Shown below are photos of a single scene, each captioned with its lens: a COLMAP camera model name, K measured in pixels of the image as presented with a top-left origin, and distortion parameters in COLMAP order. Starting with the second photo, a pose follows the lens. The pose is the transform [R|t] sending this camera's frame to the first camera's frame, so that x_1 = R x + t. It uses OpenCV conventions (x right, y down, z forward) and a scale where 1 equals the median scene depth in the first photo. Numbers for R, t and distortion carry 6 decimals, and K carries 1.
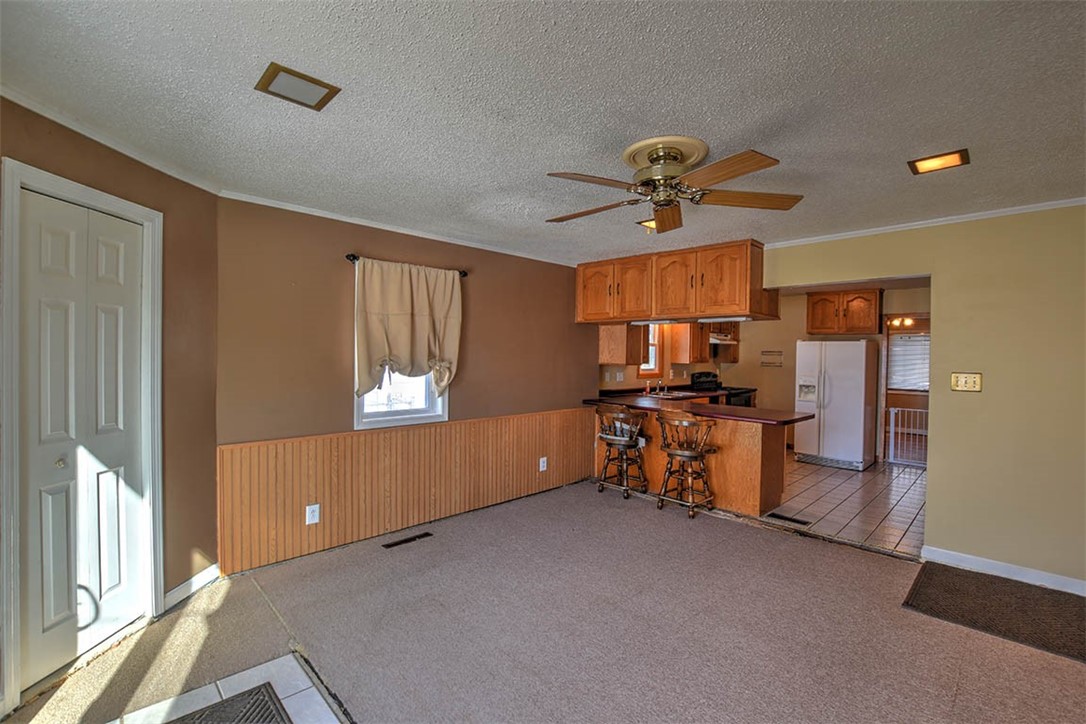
lens RADIAL K [[474.6, 0, 553.1], [0, 474.6, 355.8], [0, 0, 1]] dist [-0.032806, 0.000305]
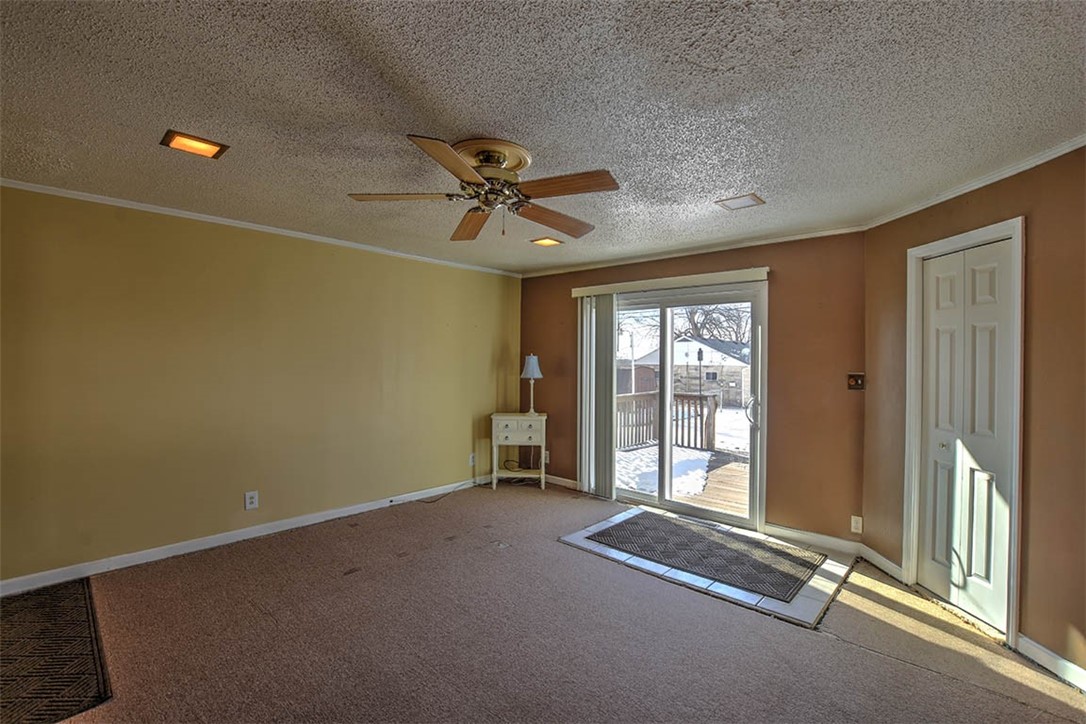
lens RADIAL K [[474.6, 0, 553.1], [0, 474.6, 355.8], [0, 0, 1]] dist [-0.032806, 0.000305]
pose [[-0.998665, -0.023256, -0.046121, 0.118080], [-0.022691, 0.999661, -0.012740, 0.004569], [0.046401, -0.011677, -0.998855, 1.717690]]
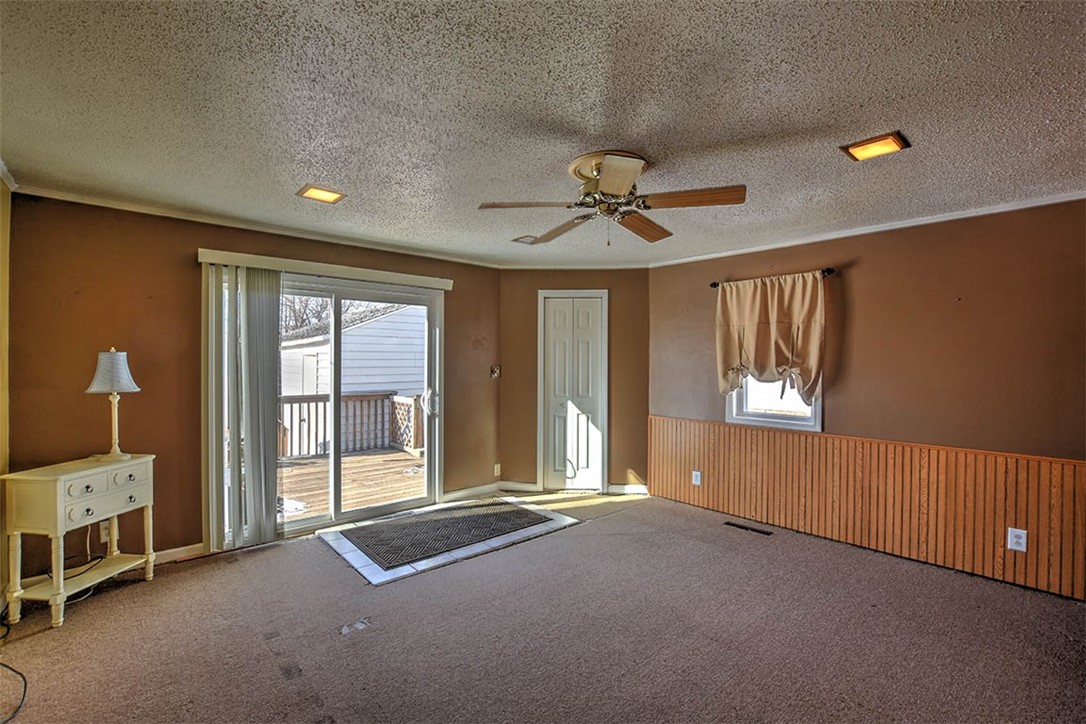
lens RADIAL K [[480.2, 0, 543.0], [0, 480.2, 362.0], [0, 0, 1]] dist [-0.032097, 0.000273]
pose [[-0.060824, -0.005209, -0.998135, 1.118766], [-0.001869, 0.999985, -0.005105, 0.008758], [0.998147, 0.001555, -0.060832, 0.781827]]
